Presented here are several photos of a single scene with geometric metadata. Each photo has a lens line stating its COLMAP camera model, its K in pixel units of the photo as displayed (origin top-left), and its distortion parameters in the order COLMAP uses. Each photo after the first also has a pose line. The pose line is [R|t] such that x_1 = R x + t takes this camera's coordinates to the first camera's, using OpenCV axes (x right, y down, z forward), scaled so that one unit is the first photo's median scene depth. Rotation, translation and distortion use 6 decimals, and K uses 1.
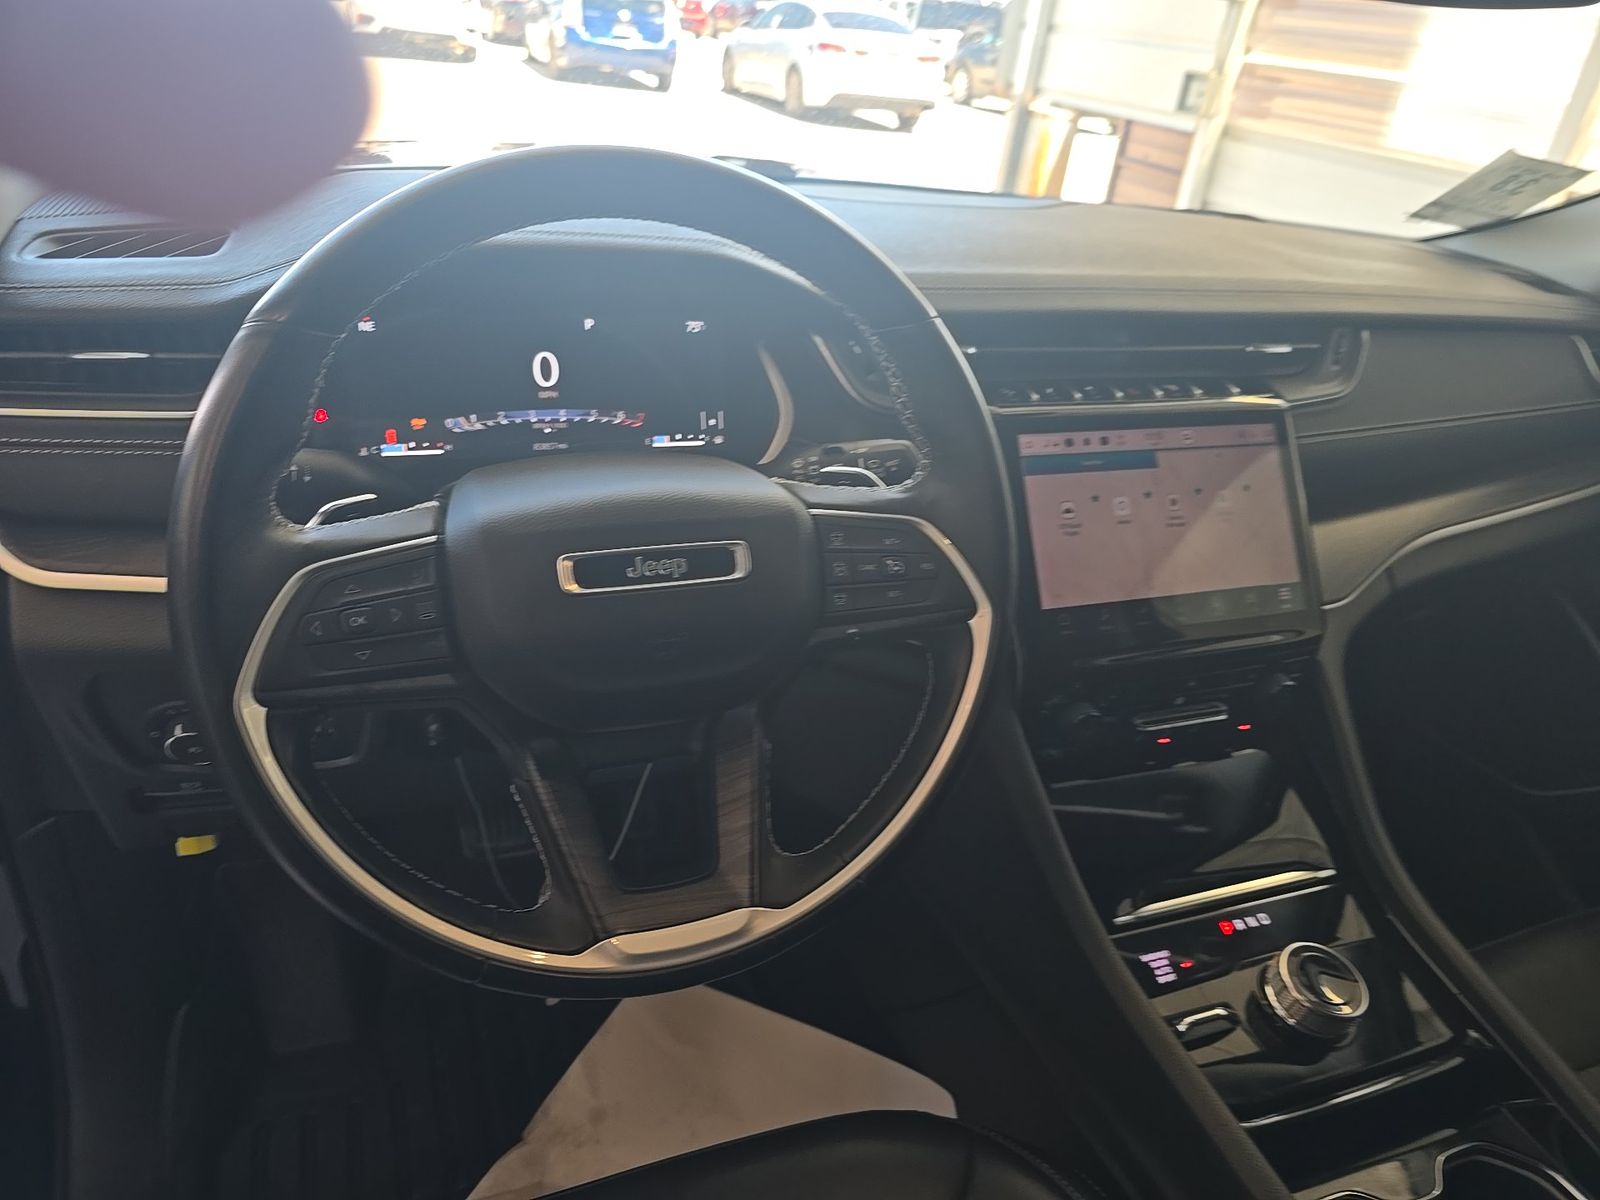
lens RADIAL K [[1074.0, 0, 800.0], [0, 1074.0, 600.0], [0, 0, 1]] dist [0.054043, -0.048867]
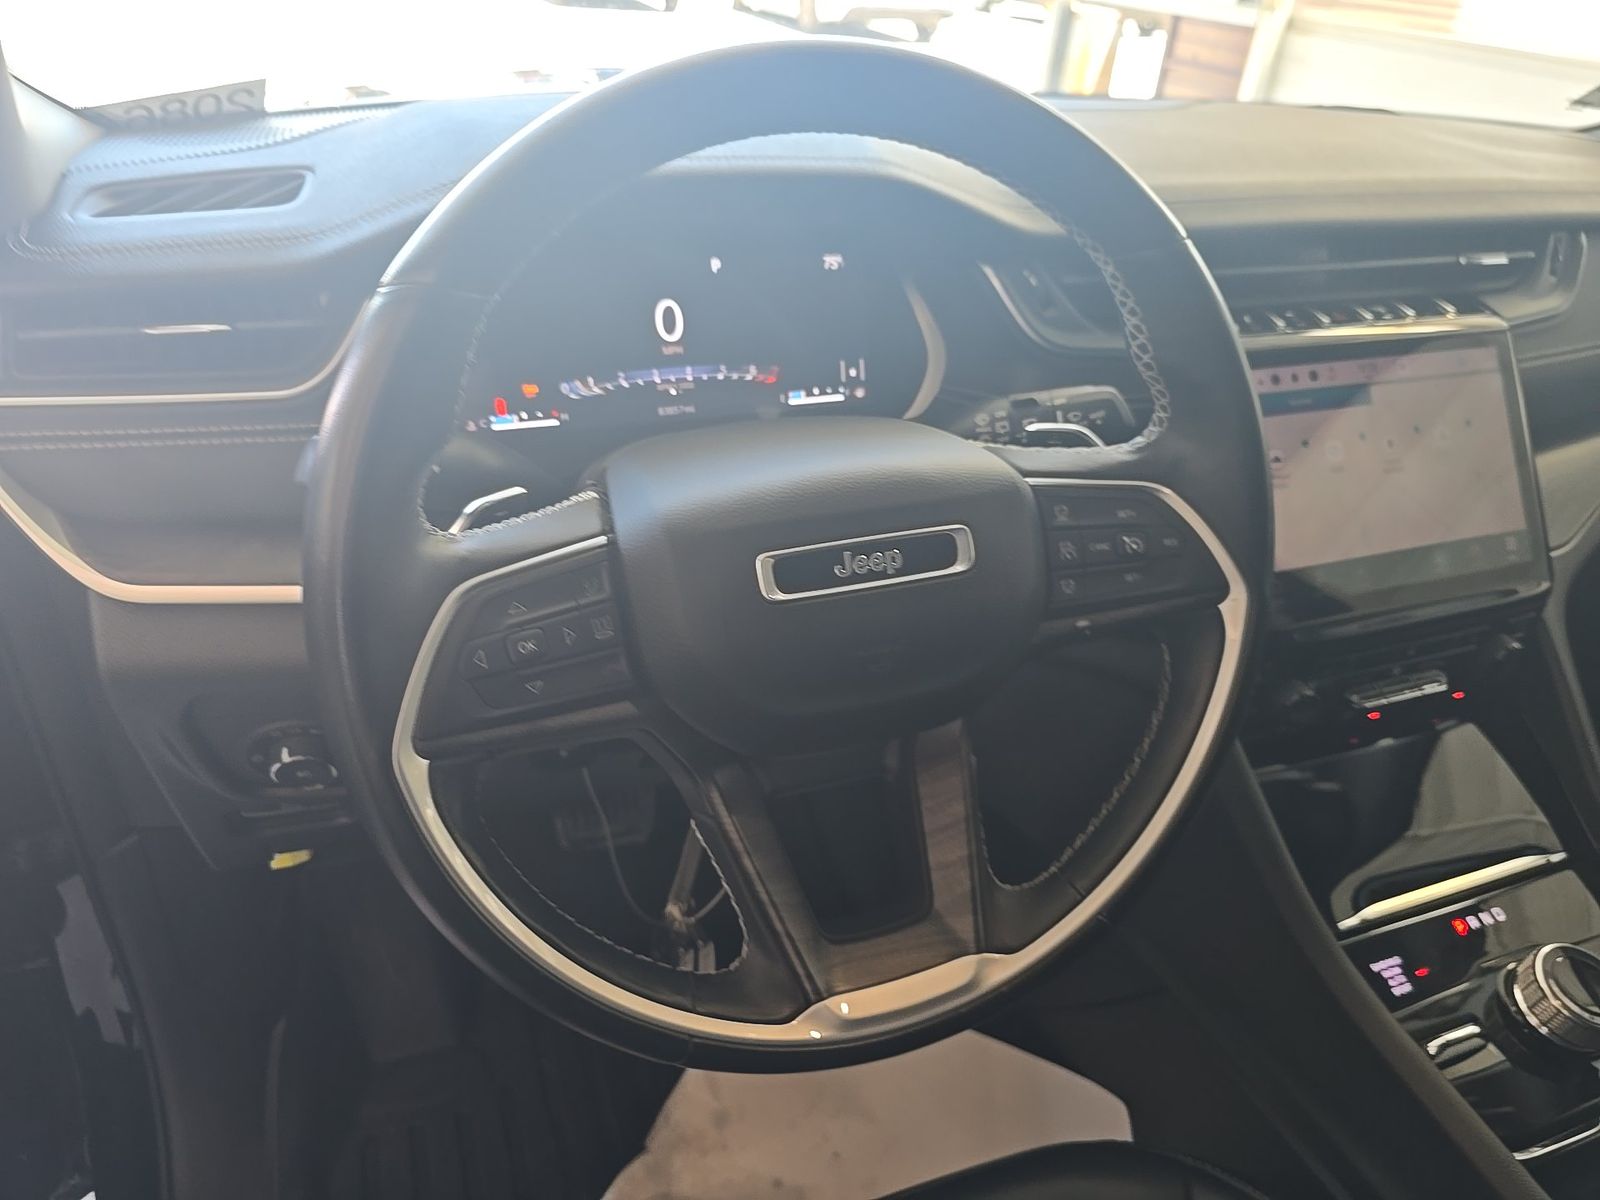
lens RADIAL K [[1073.0, 0, 784.0], [0, 1073.0, 588.3], [0, 0, 1]] dist [0.032398, -0.034593]
pose [[0.999103, -0.036914, -0.020772, -0.135486], [0.037954, 0.997921, 0.052094, -0.041759], [0.018806, -0.052836, 0.998426, 0.133066]]
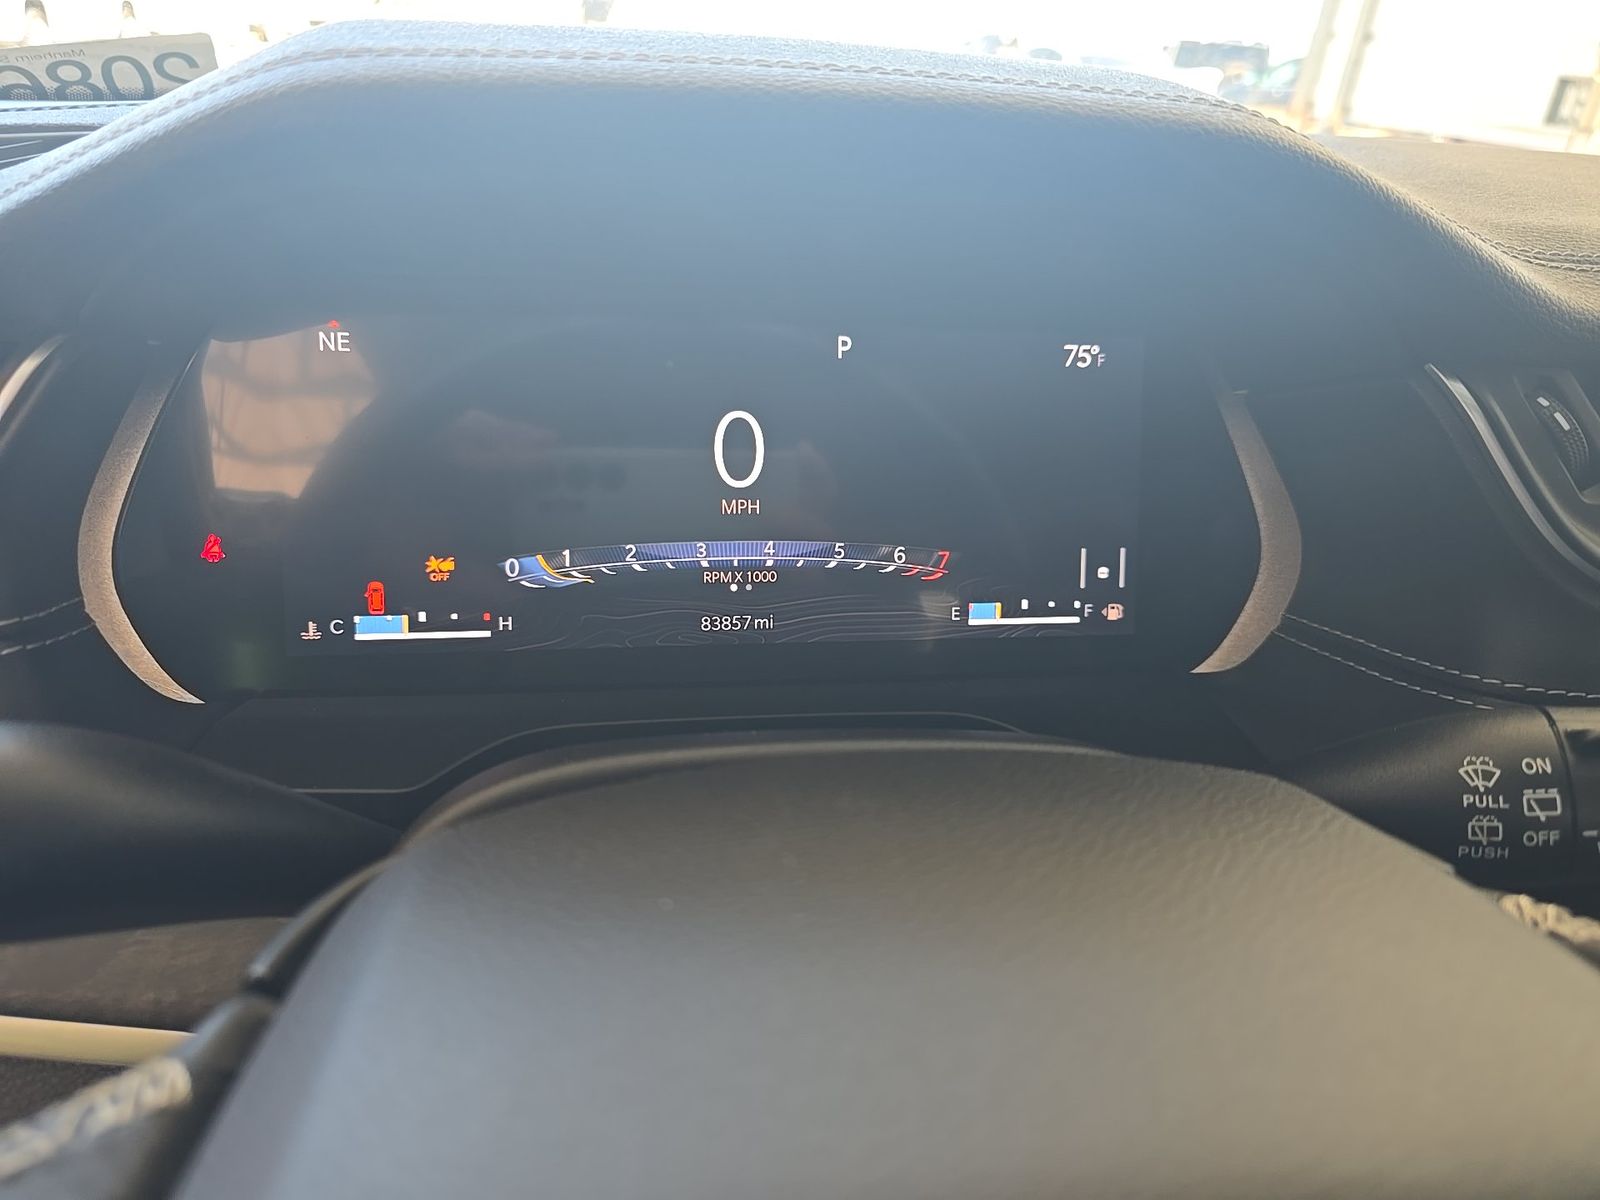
lens RADIAL K [[1074.0, 0, 800.0], [0, 1074.0, 600.0], [0, 0, 1]] dist [0.054043, -0.048867]
pose [[0.981091, 0.054523, -0.185707, -0.129789], [-0.063123, 0.997175, -0.040711, -0.138945], [0.182963, 0.051664, 0.981761, 0.592642]]
